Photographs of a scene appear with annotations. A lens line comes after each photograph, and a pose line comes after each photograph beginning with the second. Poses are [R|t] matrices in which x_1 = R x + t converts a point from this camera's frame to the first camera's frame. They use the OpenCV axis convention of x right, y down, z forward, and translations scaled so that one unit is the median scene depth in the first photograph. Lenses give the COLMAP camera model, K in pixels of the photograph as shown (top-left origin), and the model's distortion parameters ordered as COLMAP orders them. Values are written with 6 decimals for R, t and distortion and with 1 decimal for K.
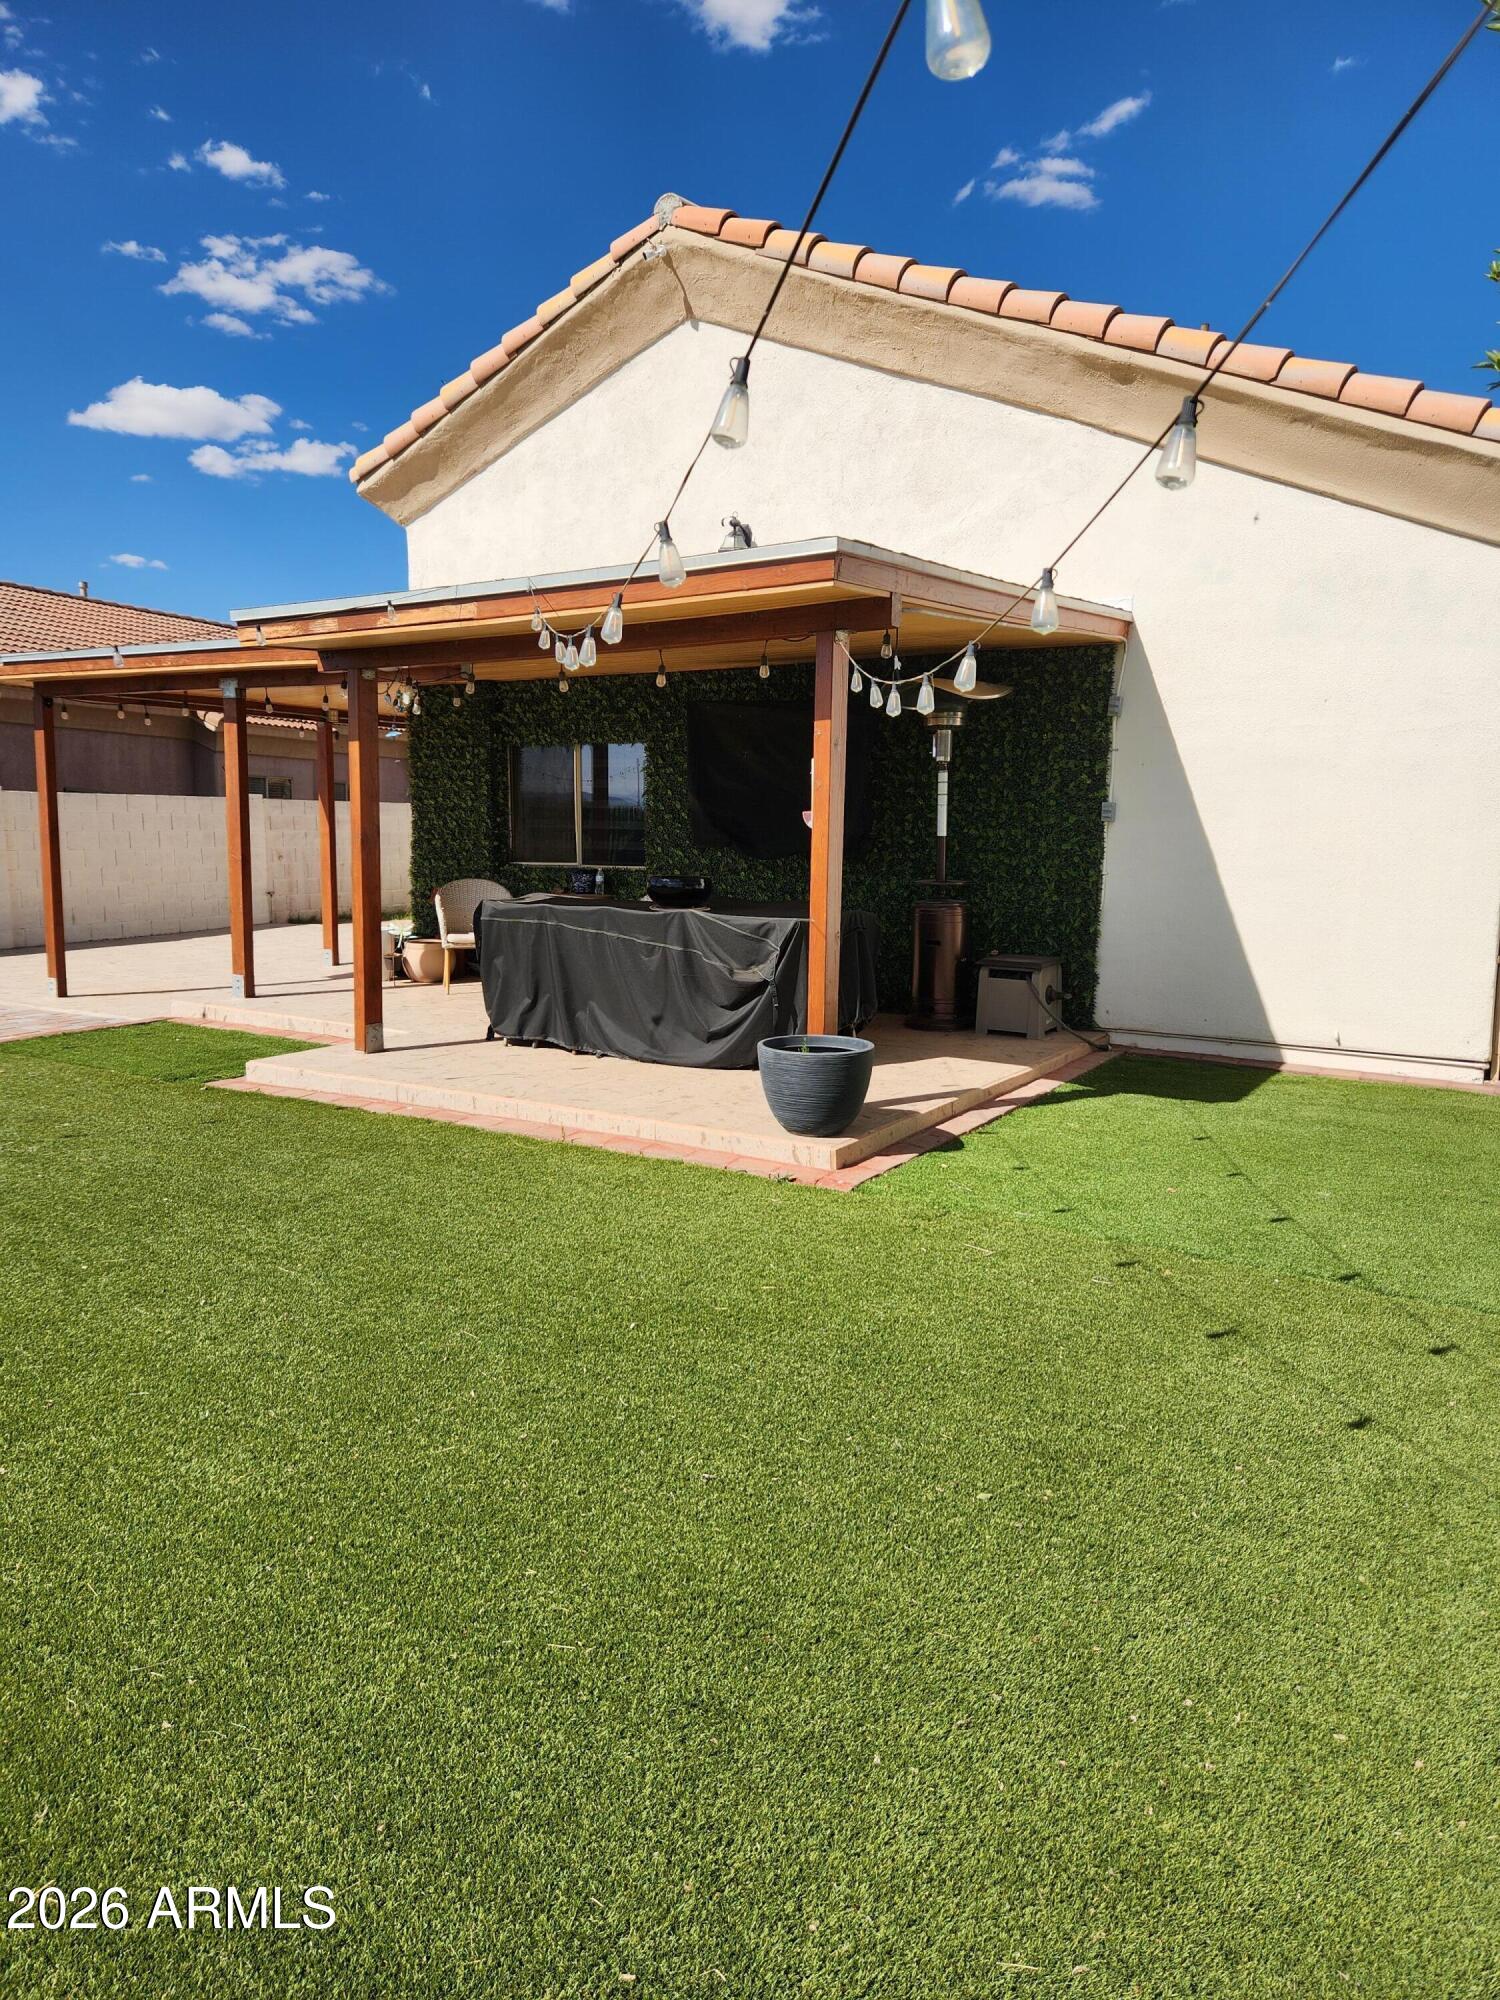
lens RADIAL K [[1344.5, 0, 738.1], [0, 1344.5, 959.0], [0, 0, 1]] dist [0.064096, -0.055905]
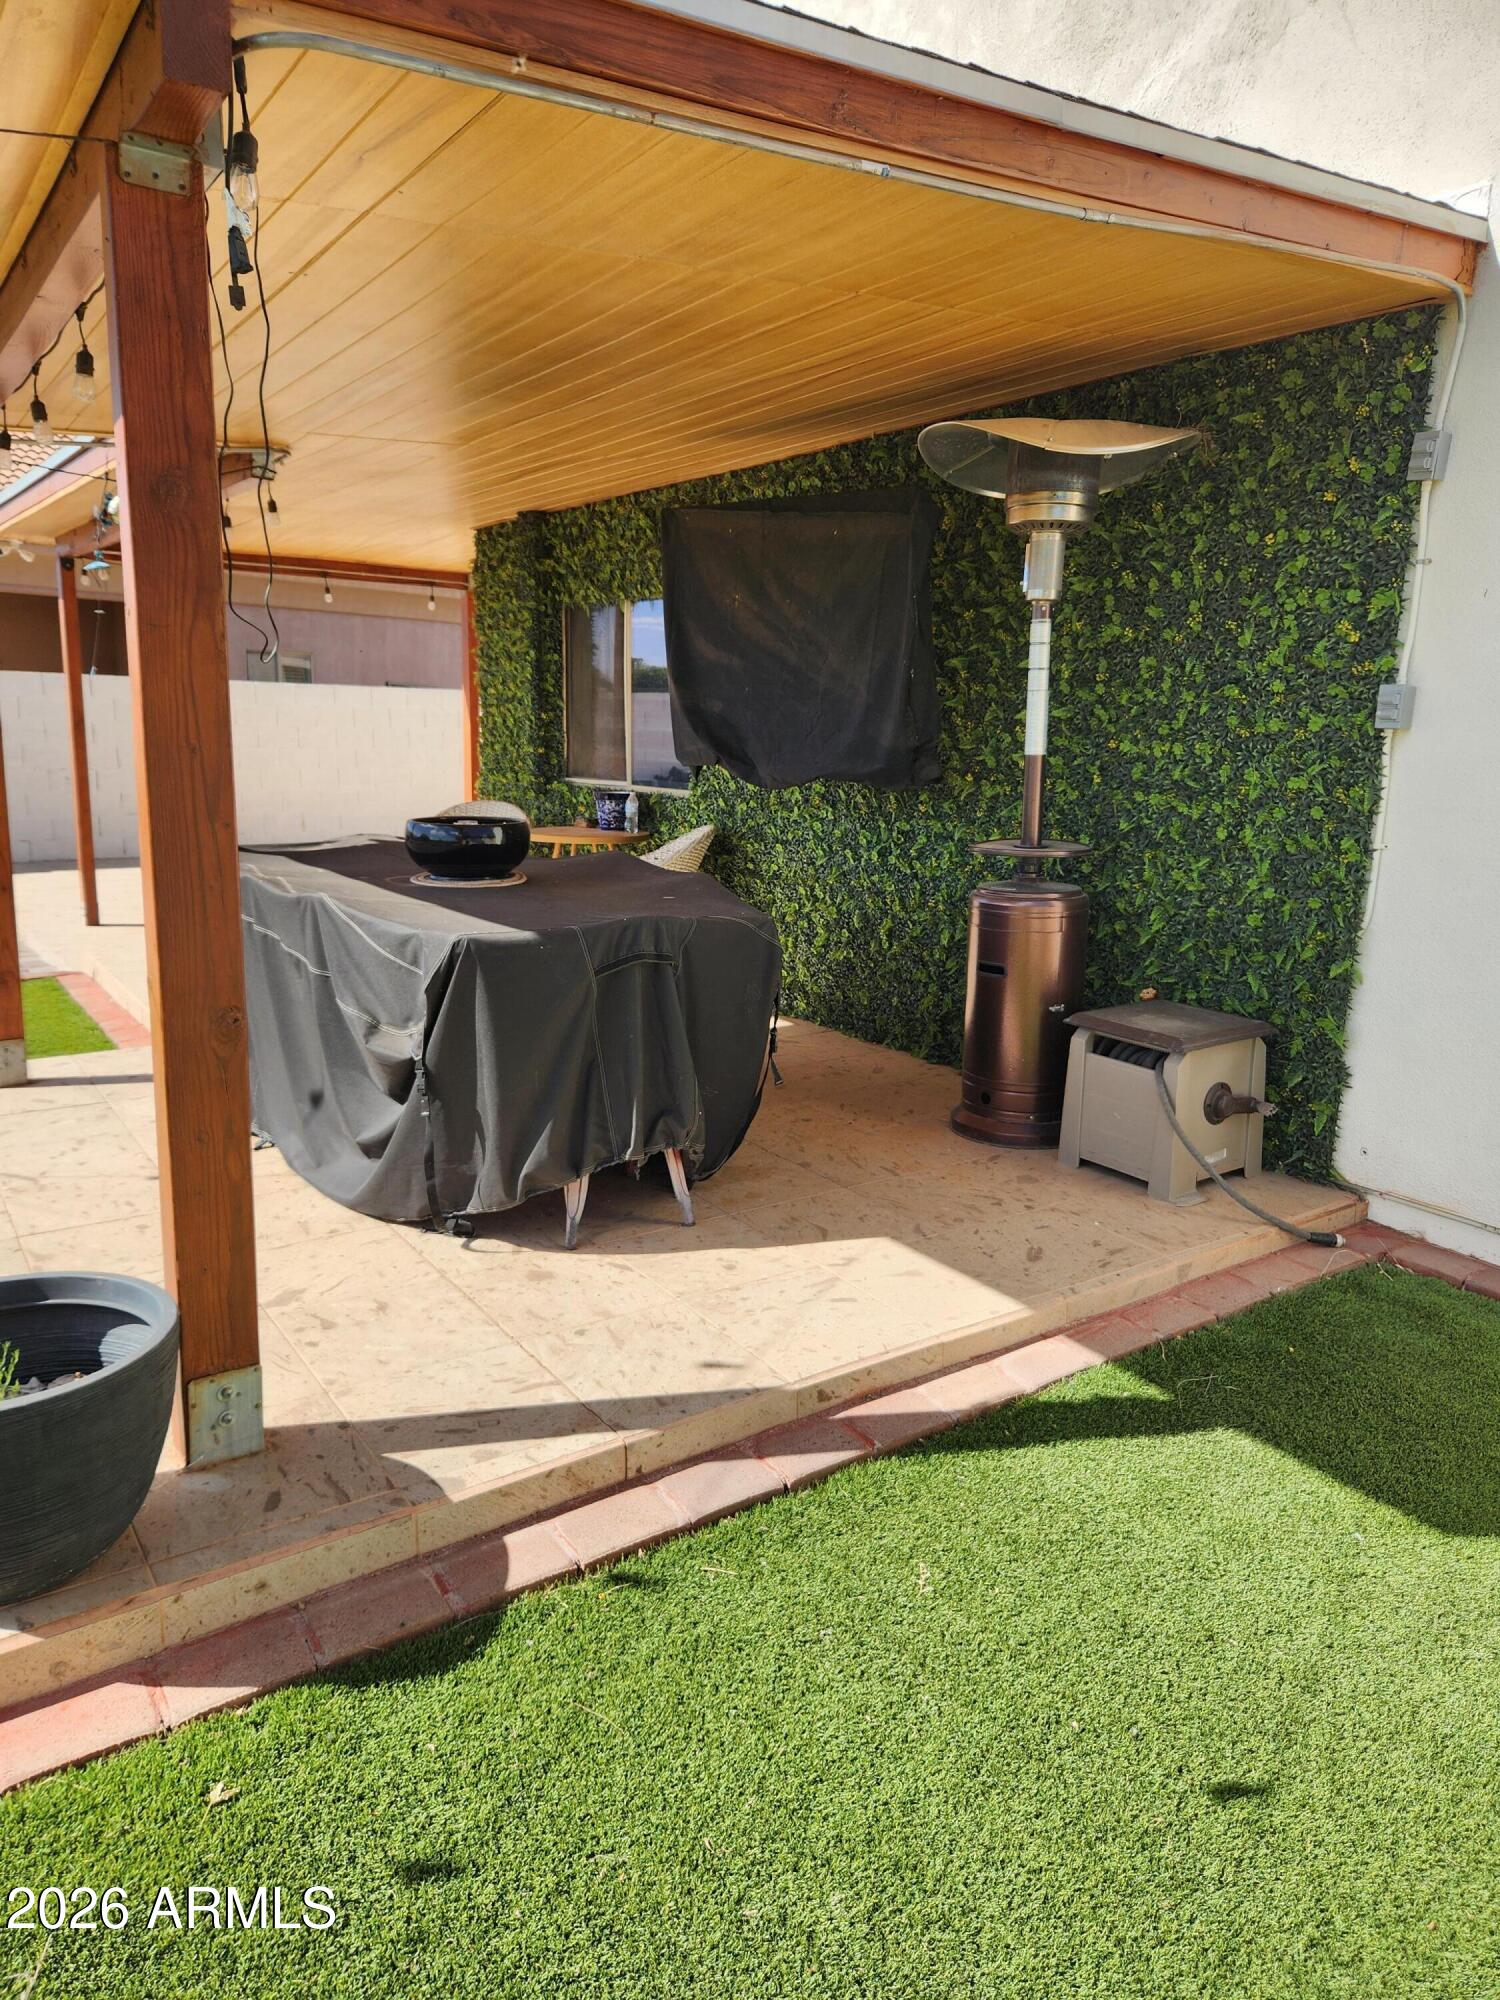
lens RADIAL K [[1344.5, 0, 767.1], [0, 1344.5, 957.7], [0, 0, 1]] dist [0.064096, -0.055905]
pose [[0.925667, 0.077896, -0.370234, 0.250586], [-0.052736, 0.995588, 0.077616, -0.050546], [0.374646, -0.052322, 0.925690, 0.502627]]
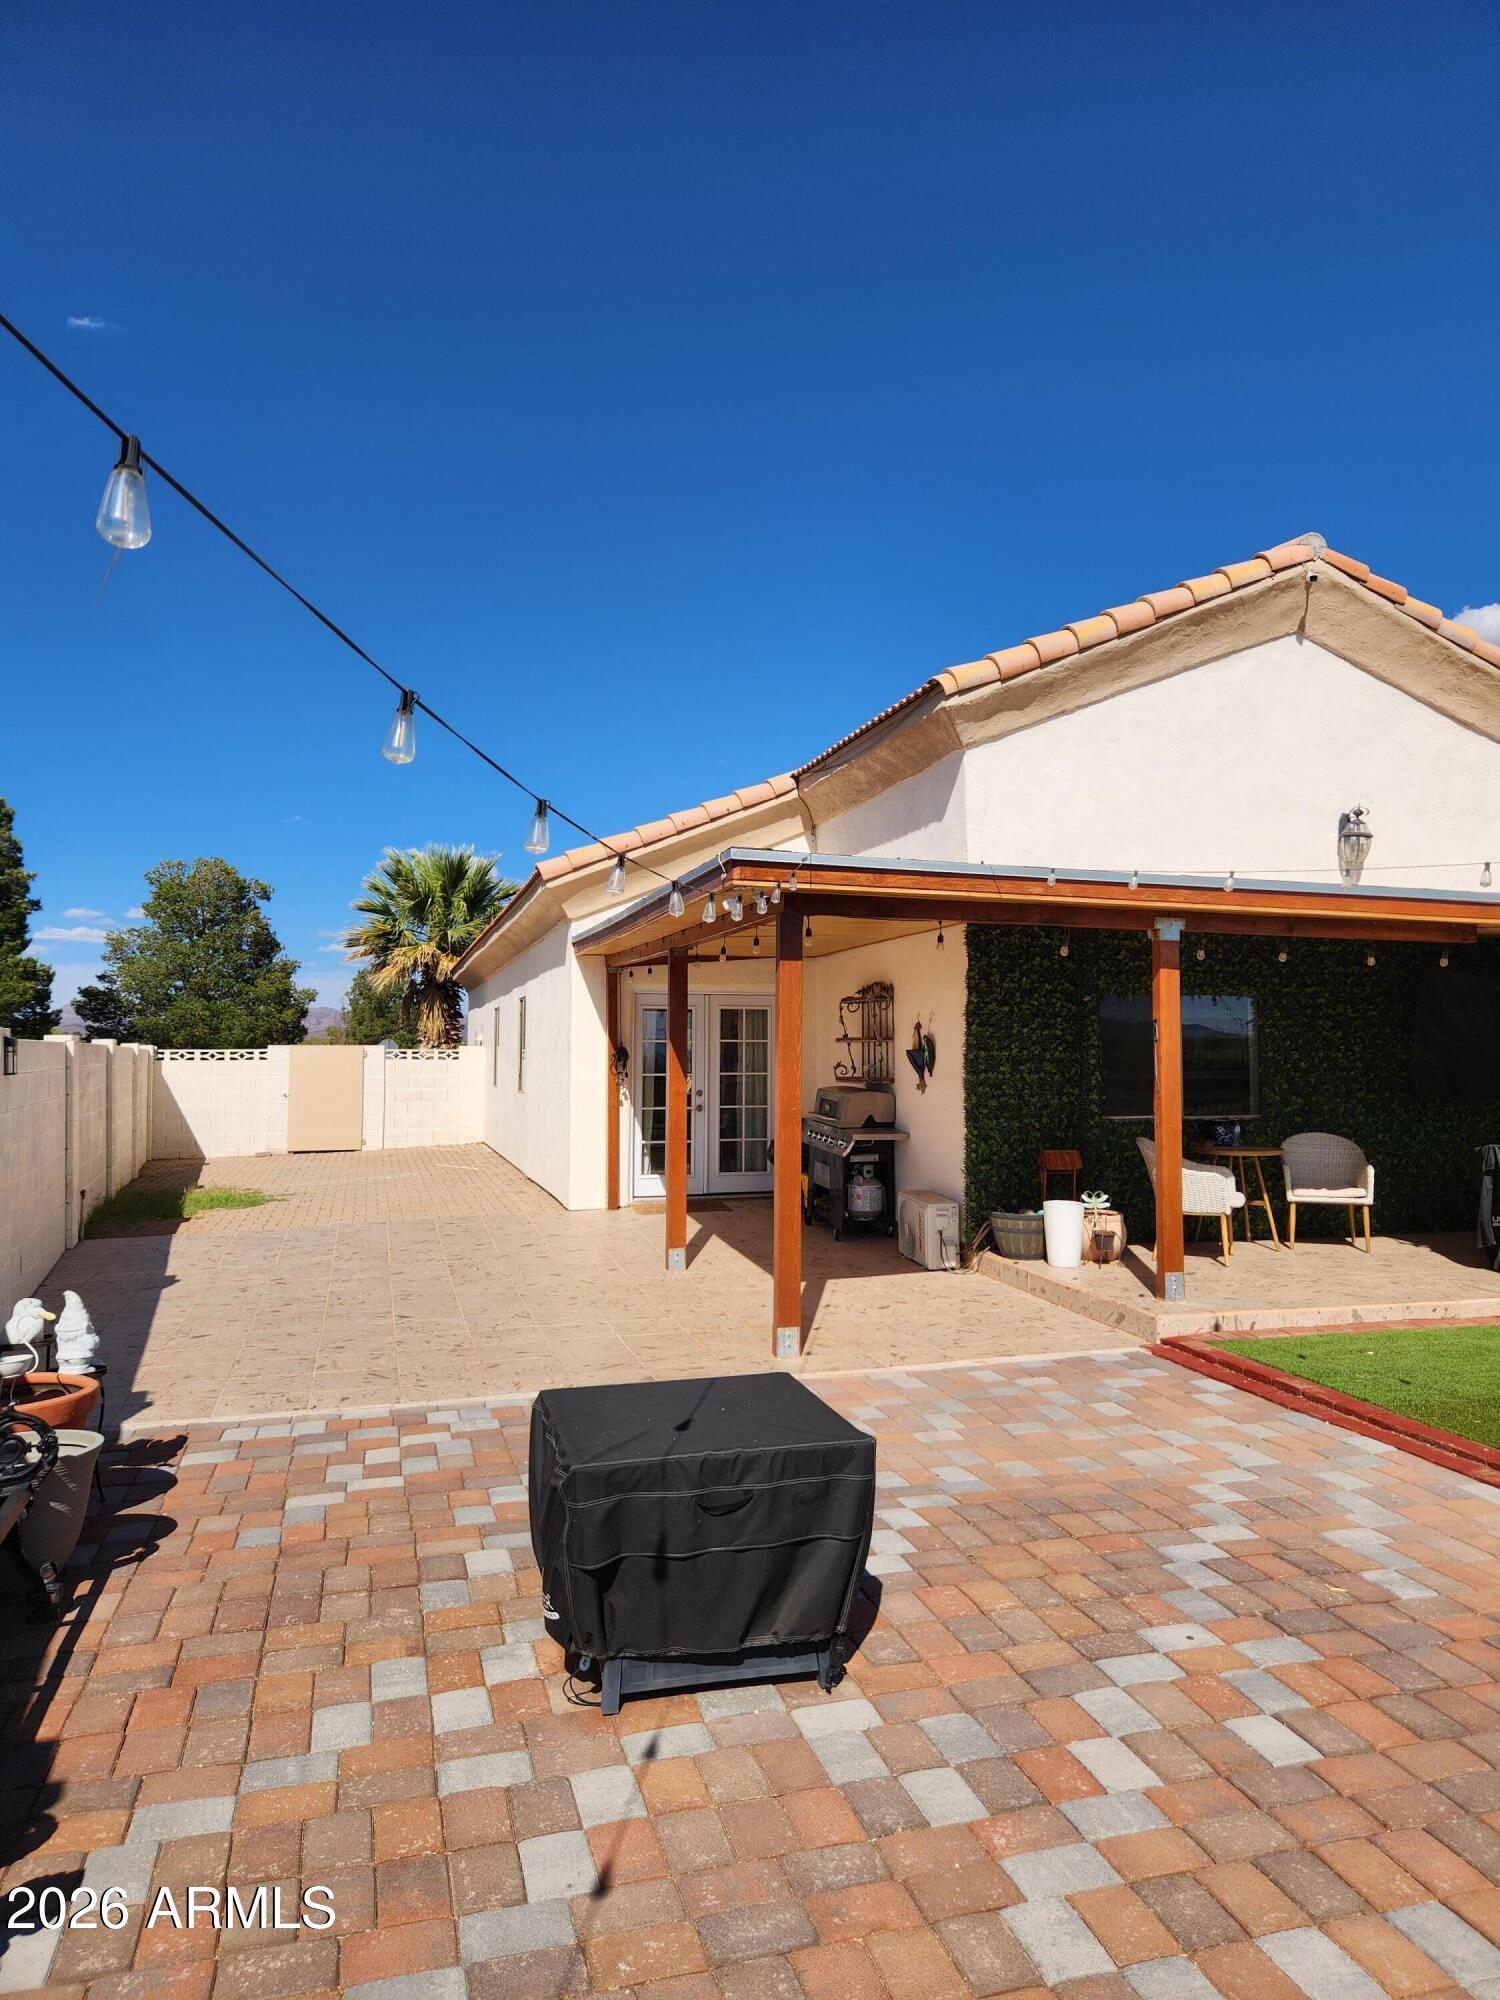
lens RADIAL K [[1344.5, 0, 785.8], [0, 1344.5, 978.1], [0, 0, 1]] dist [0.064096, -0.055905]
pose [[0.660911, 0.033590, 0.749712, -1.335753], [0.079043, 0.990325, -0.114051, -0.099153], [-0.746290, 0.134637, 0.651862, 0.700768]]
